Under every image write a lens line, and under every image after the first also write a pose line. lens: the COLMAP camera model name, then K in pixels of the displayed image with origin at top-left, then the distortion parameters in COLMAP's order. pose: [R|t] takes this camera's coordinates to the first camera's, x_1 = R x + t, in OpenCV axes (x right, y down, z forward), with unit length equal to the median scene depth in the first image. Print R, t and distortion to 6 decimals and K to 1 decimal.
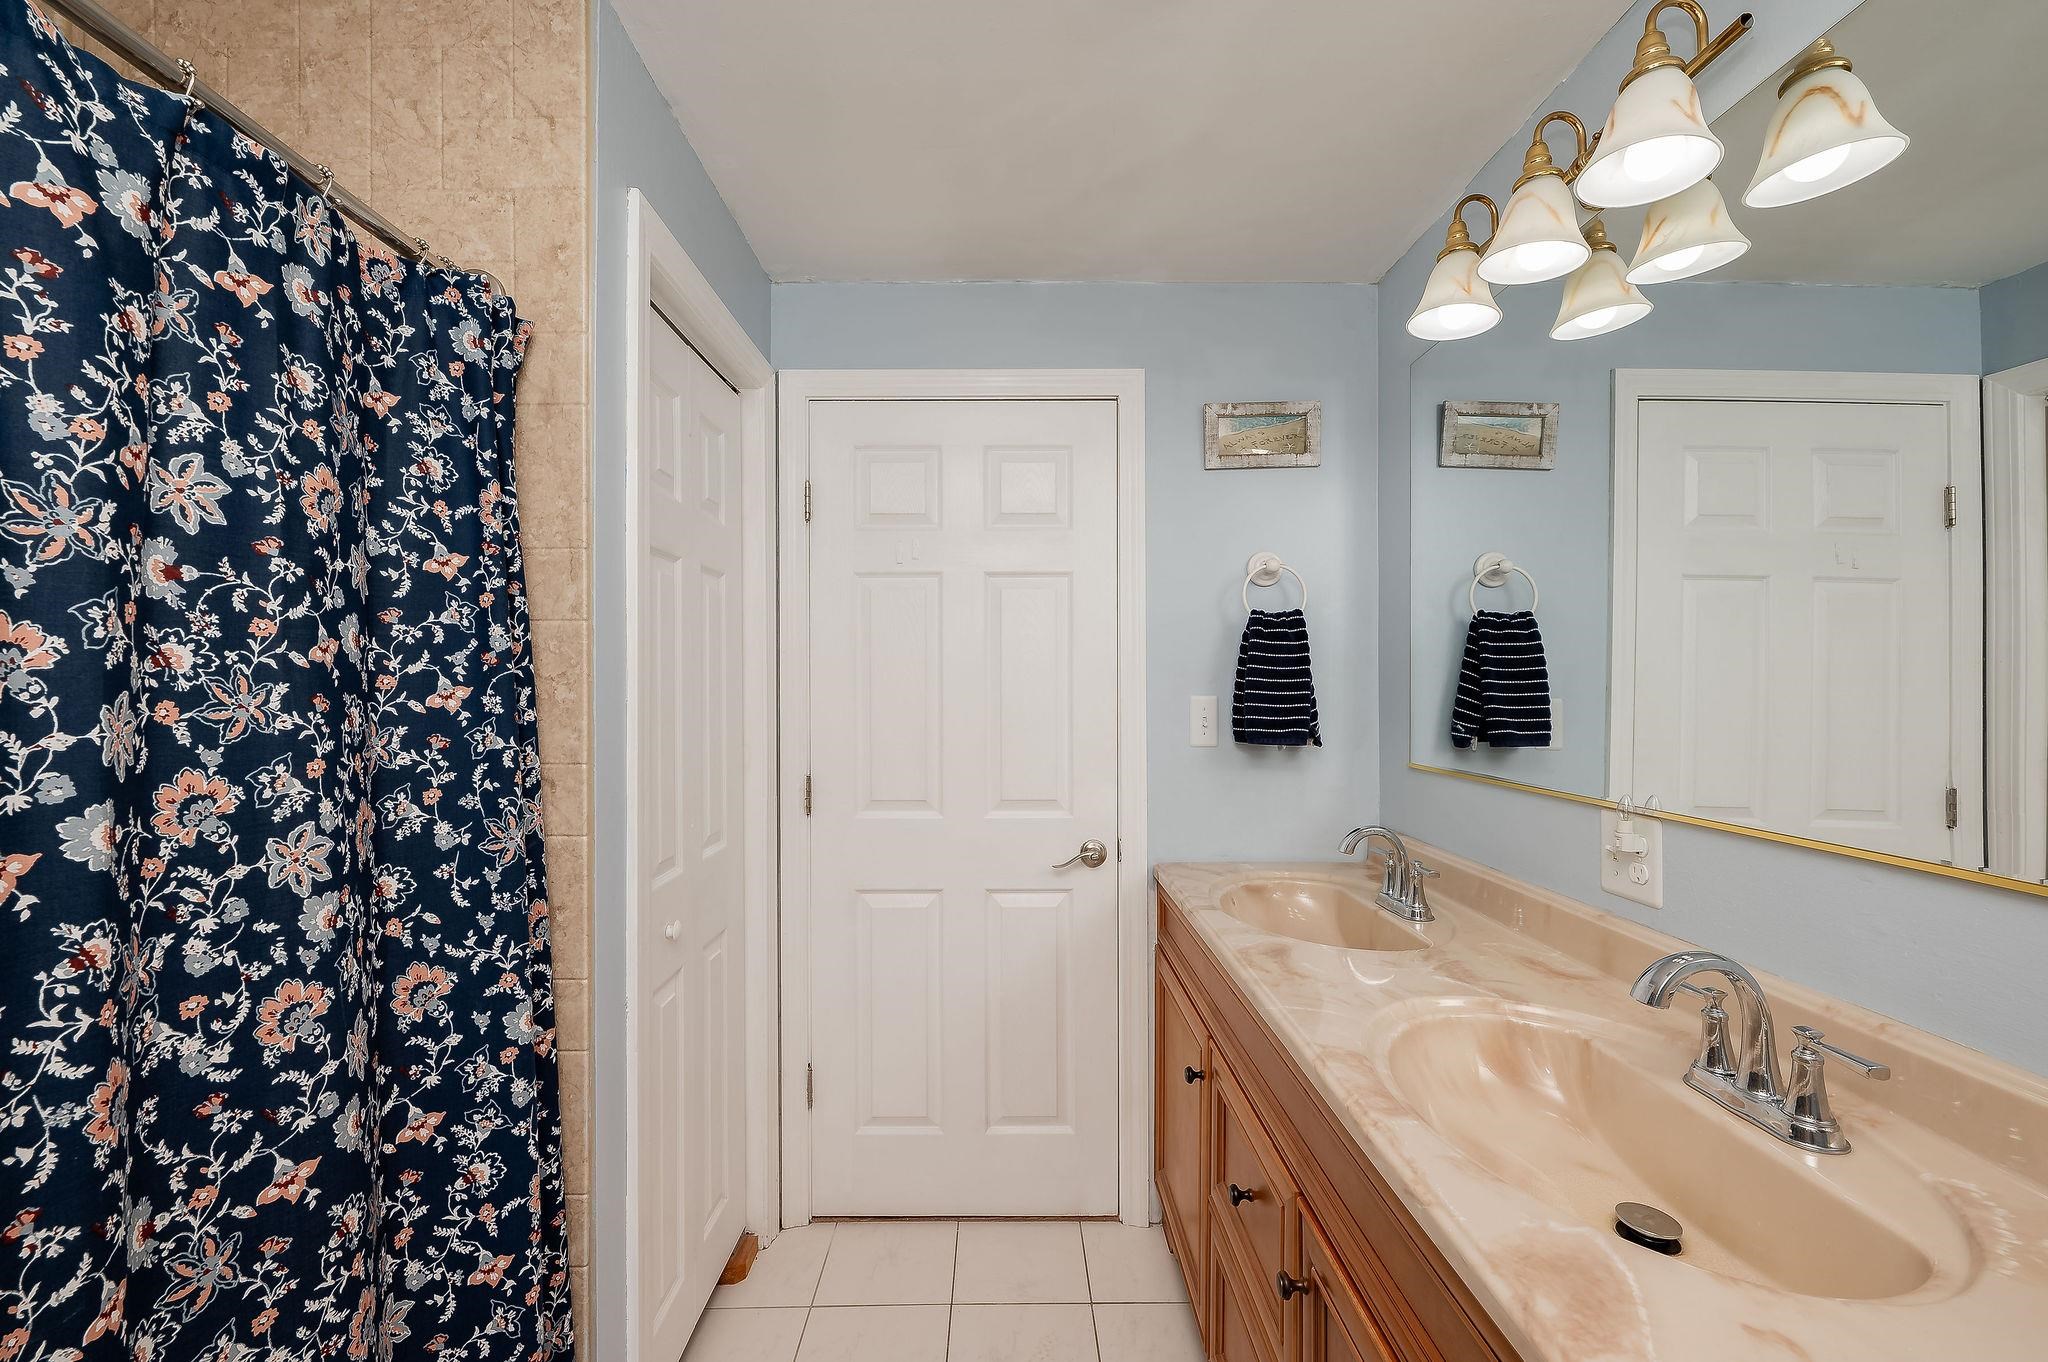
lens RADIAL K [[800.6, 0, 1024.3], [0, 800.6, 672.2], [0, 0, 1]] dist [-0.000490, -0.000524]
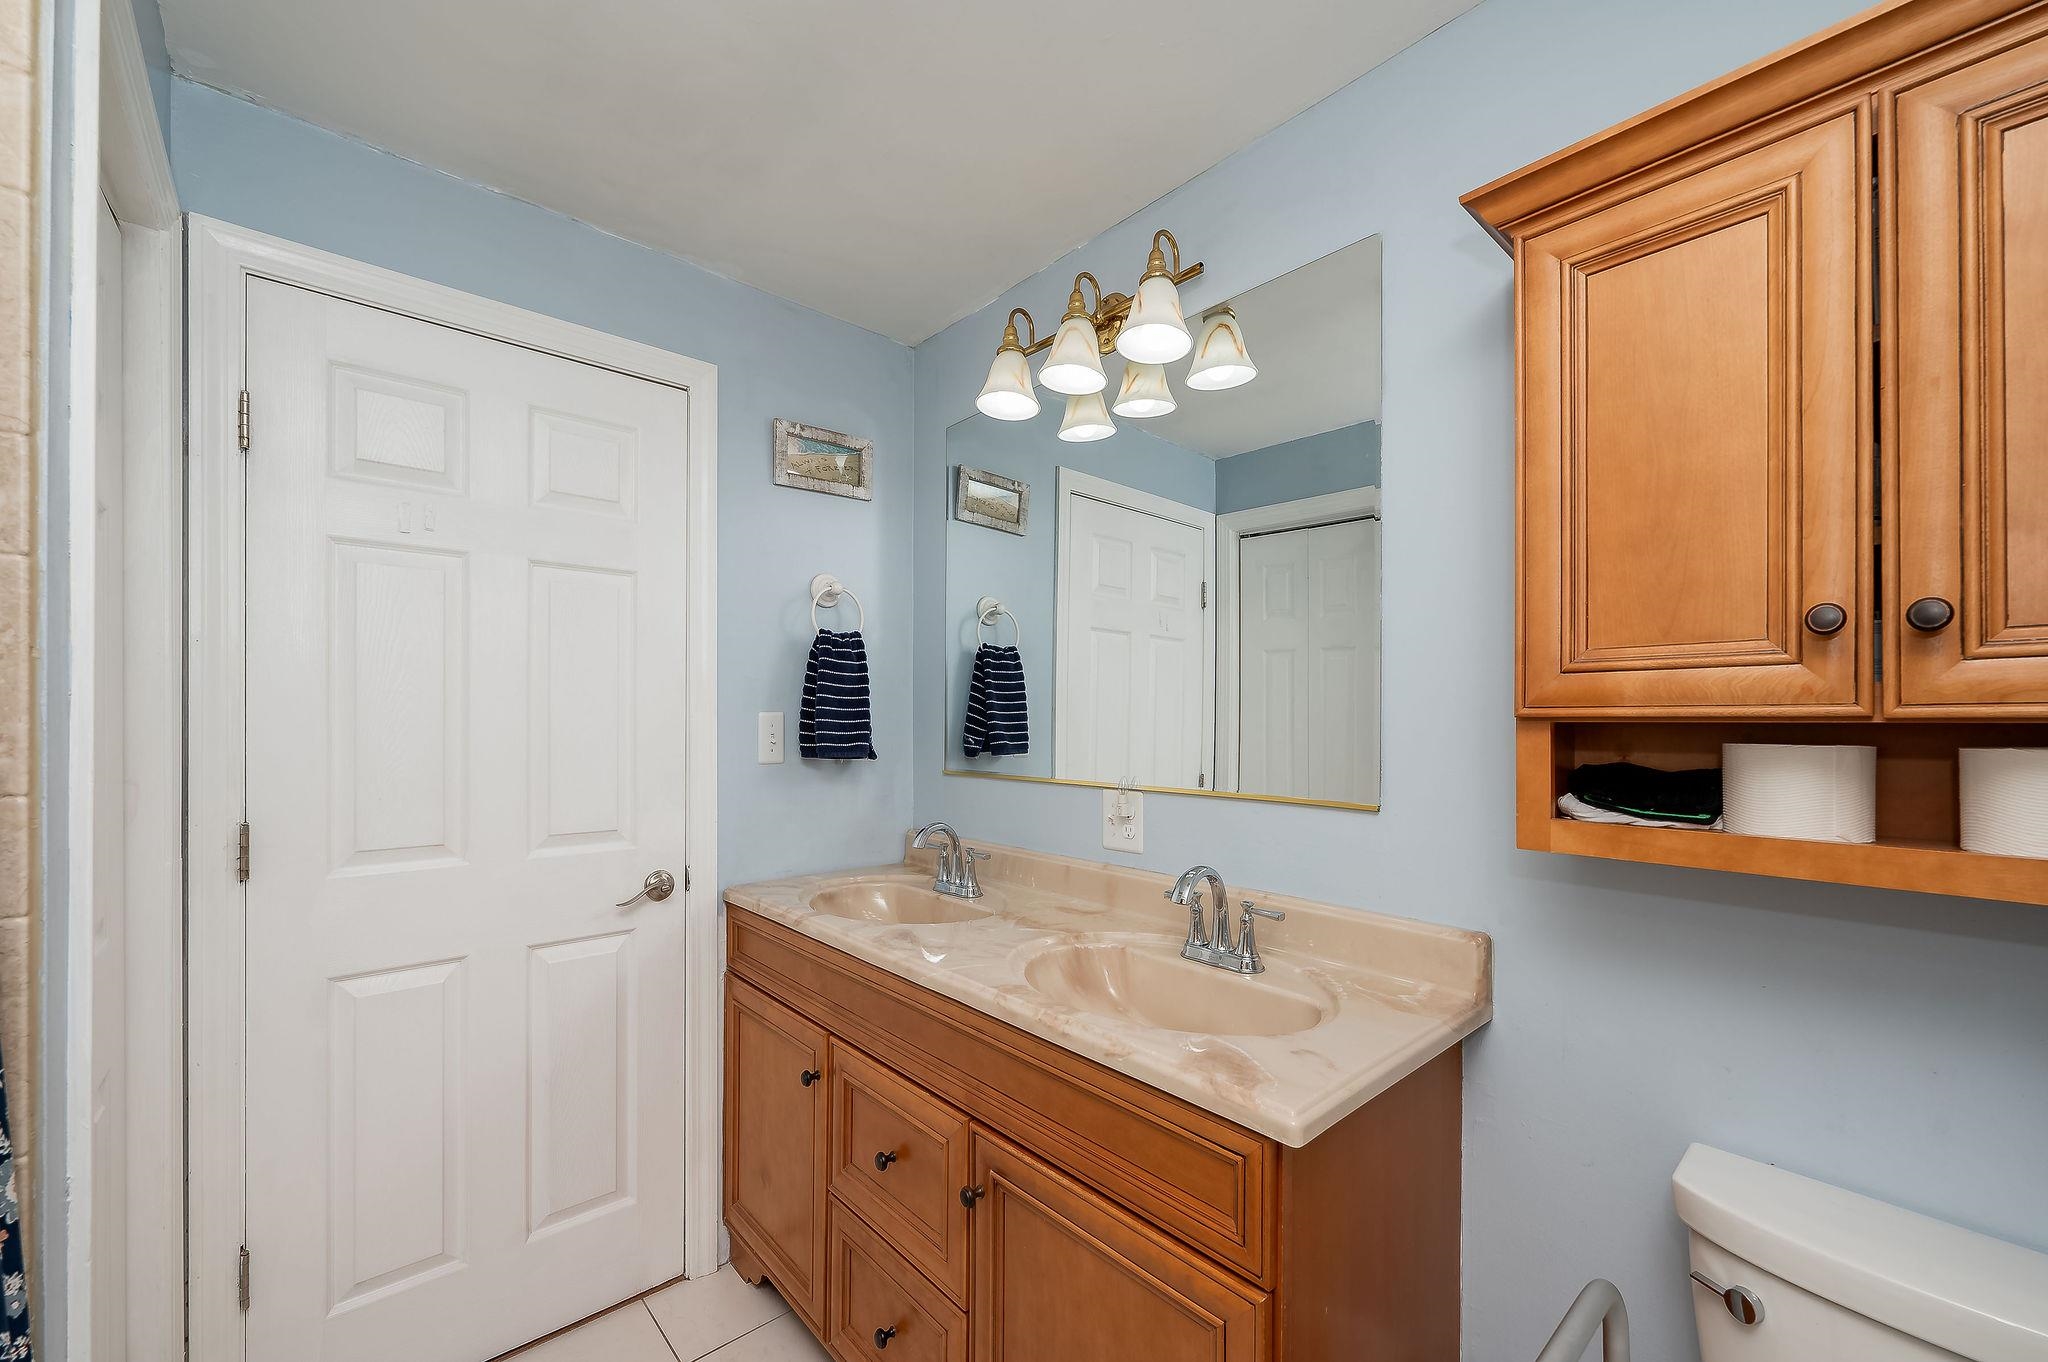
lens RADIAL K [[883.6, 0, 987.1], [0, 883.6, 717.9], [0, 0, 1]] dist [0.000943, -0.000147]
pose [[0.729012, 0.006239, 0.684472, -0.339907], [-0.007403, 0.999972, -0.001229, 0.036863], [-0.684460, -0.004171, 0.729038, 0.019547]]
